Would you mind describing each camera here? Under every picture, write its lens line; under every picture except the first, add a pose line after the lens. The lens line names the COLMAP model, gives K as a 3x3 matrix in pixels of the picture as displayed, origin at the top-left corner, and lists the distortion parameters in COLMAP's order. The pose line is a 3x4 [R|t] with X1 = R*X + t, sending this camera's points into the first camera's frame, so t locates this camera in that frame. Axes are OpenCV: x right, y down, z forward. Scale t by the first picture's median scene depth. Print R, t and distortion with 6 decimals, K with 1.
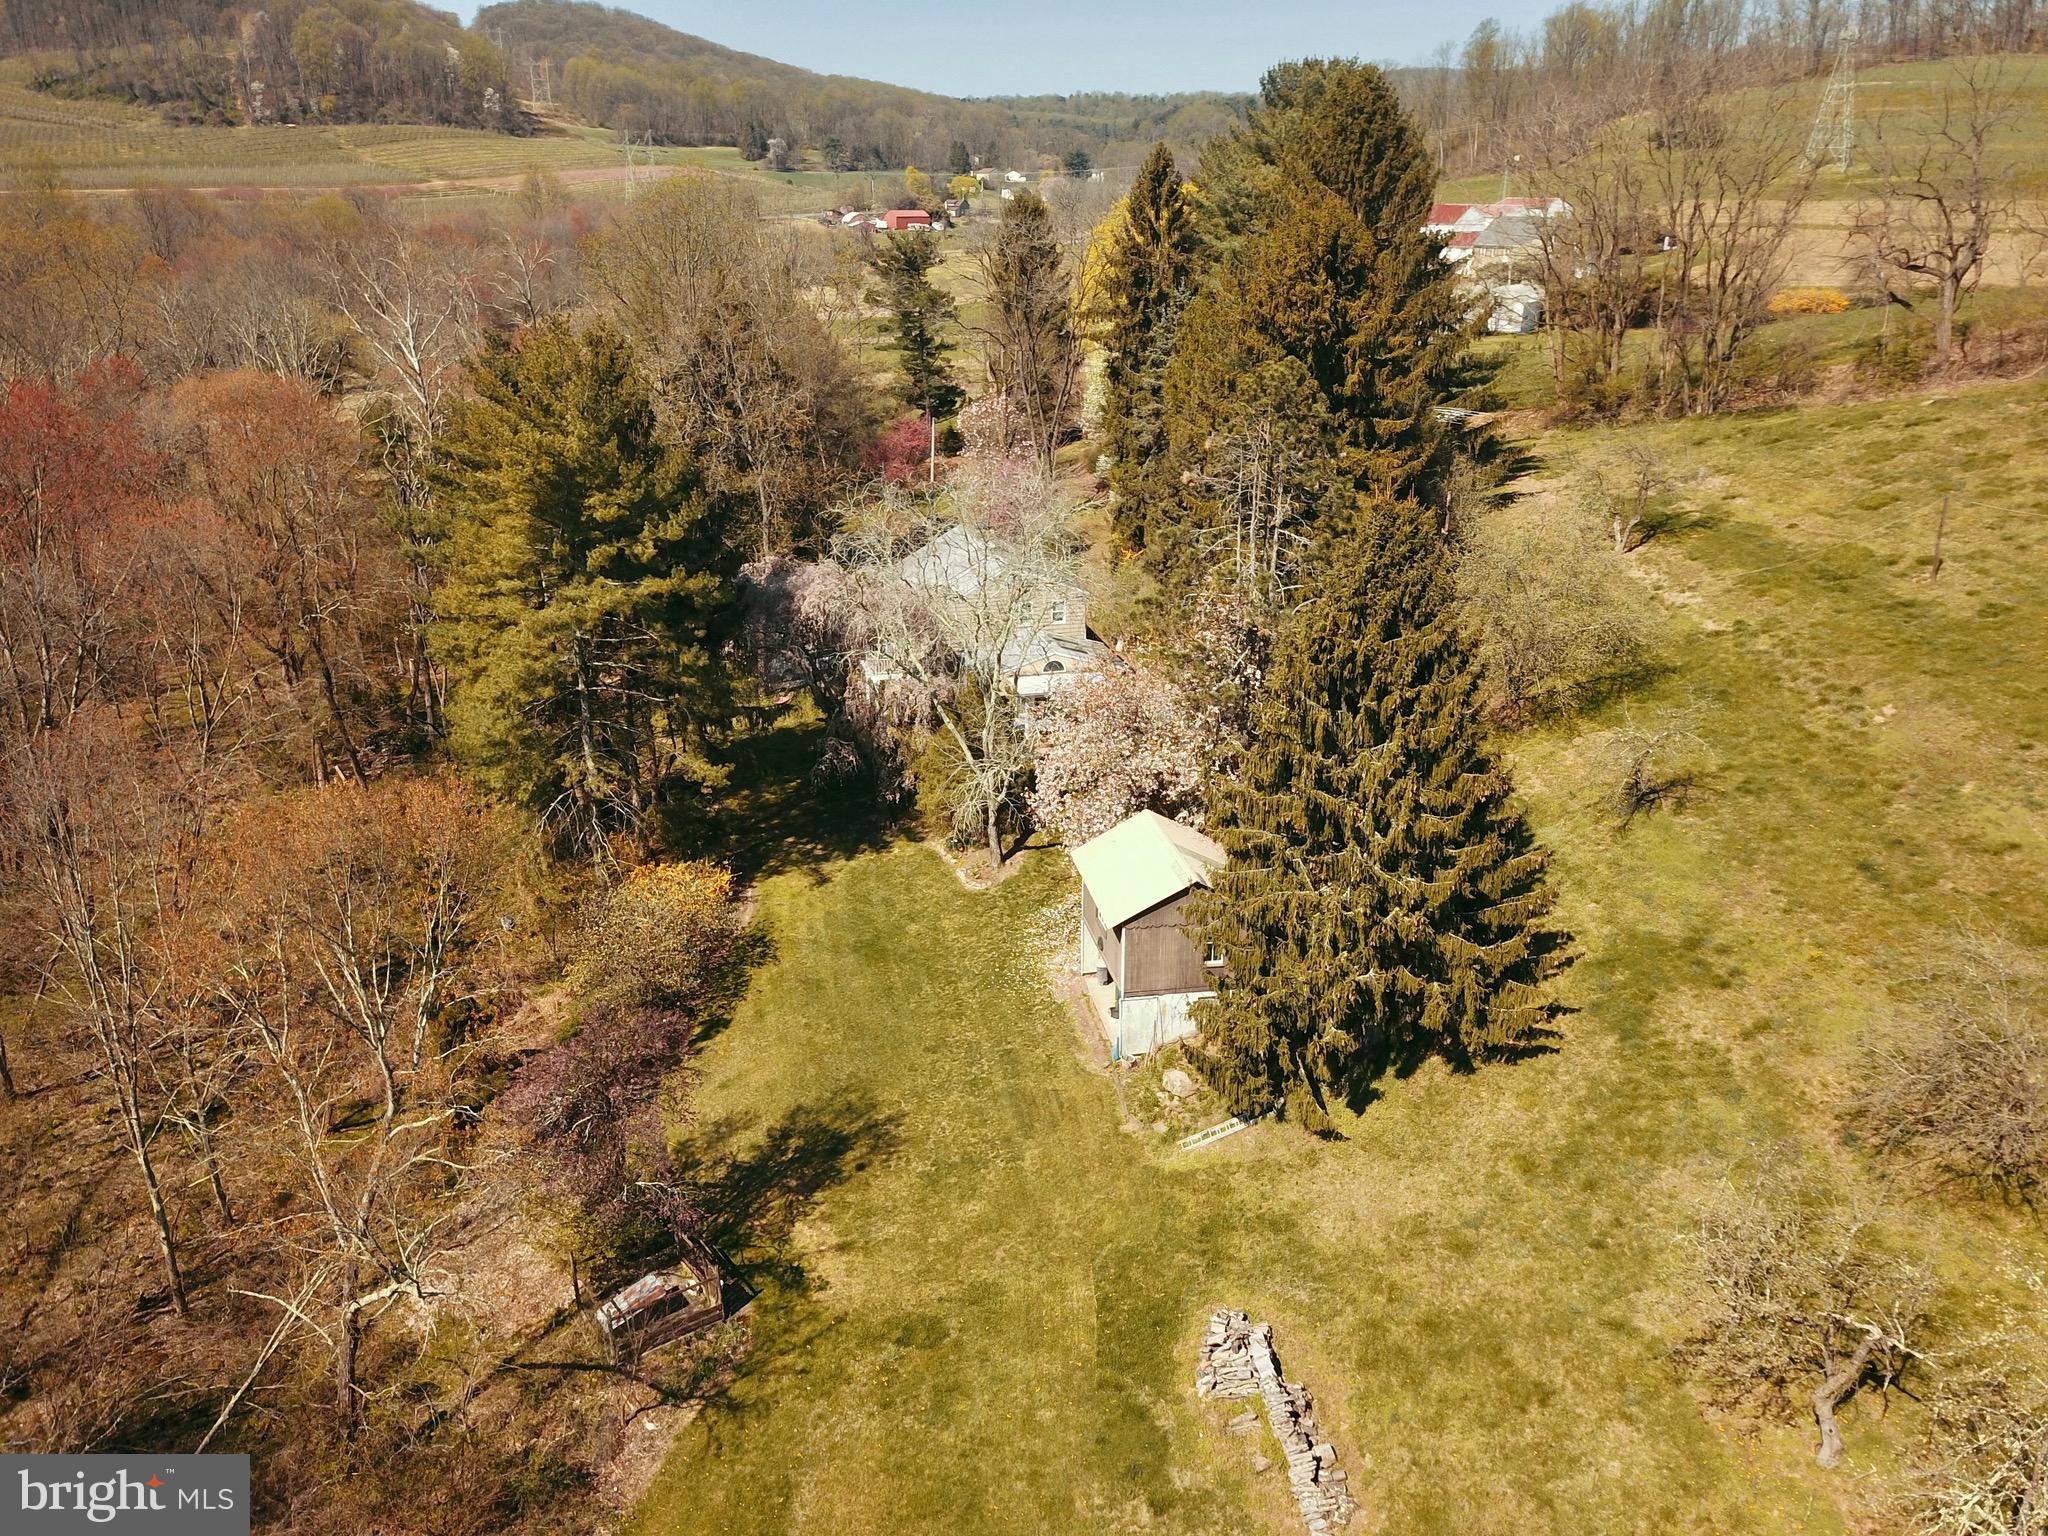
lens RADIAL K [[1539.4, 0, 1017.7], [0, 1539.4, 786.5], [0, 0, 1]] dist [0.010452, -0.002155]
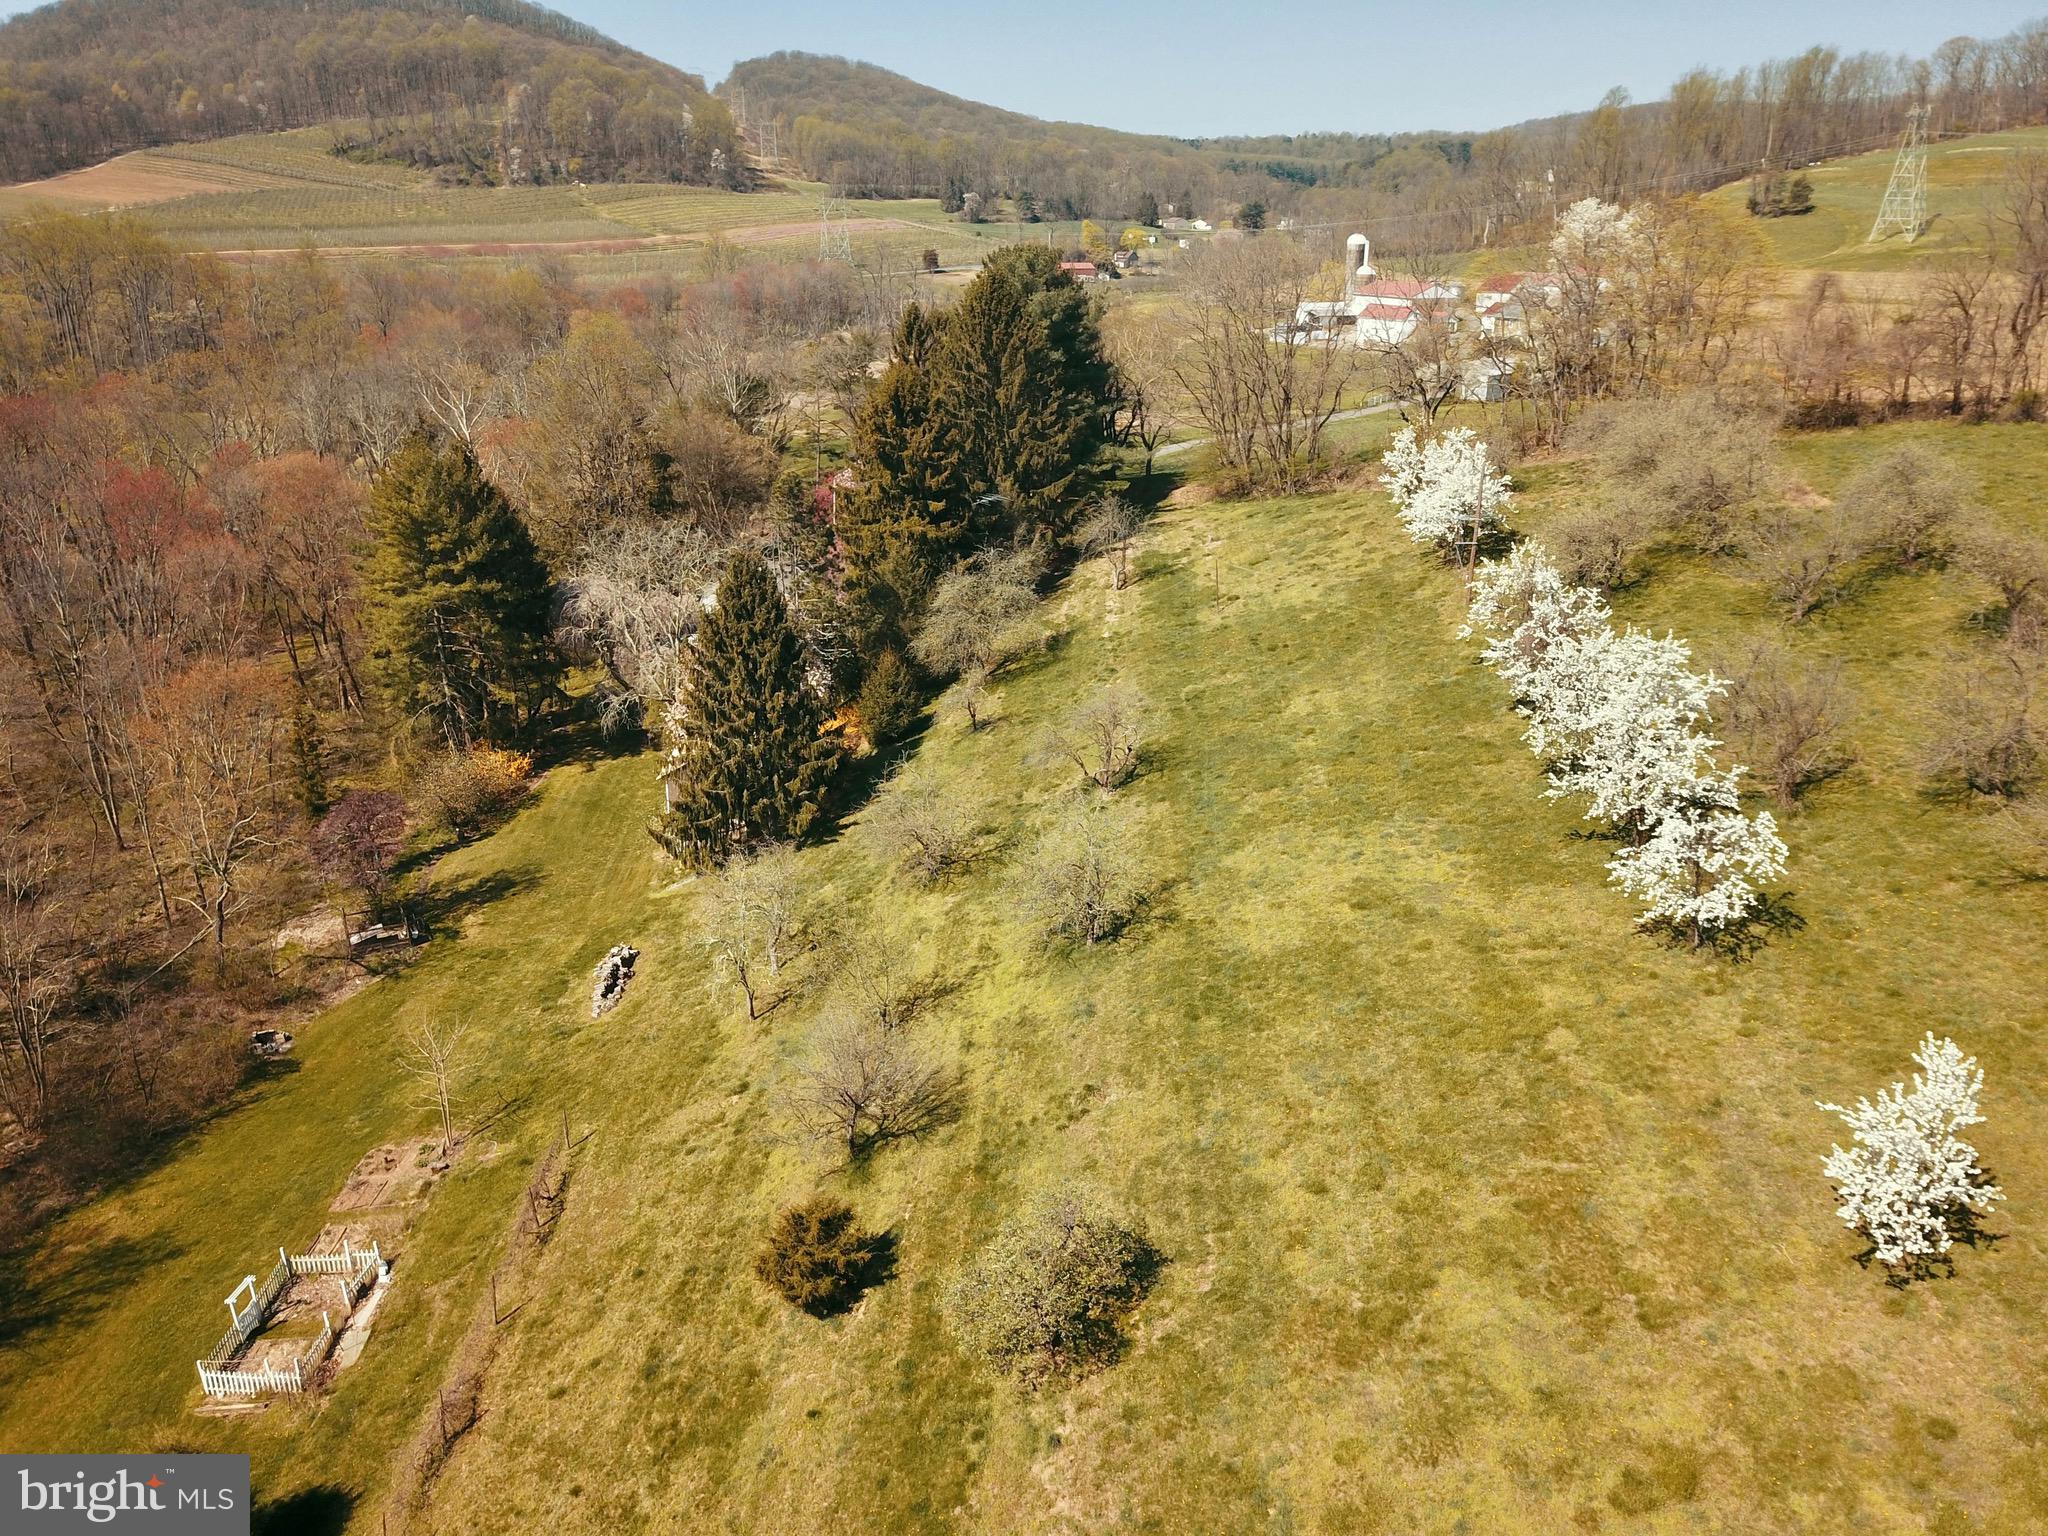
lens RADIAL K [[1584.3, 0, 1024.0], [0, 1584.3, 768.0], [0, 0, 1]] dist [-0.000961, 0.004280]
pose [[0.988349, 0.045050, -0.145383, 0.637735], [-0.050187, 0.998231, -0.031863, 0.099105], [0.143691, 0.038788, 0.988862, -0.672841]]
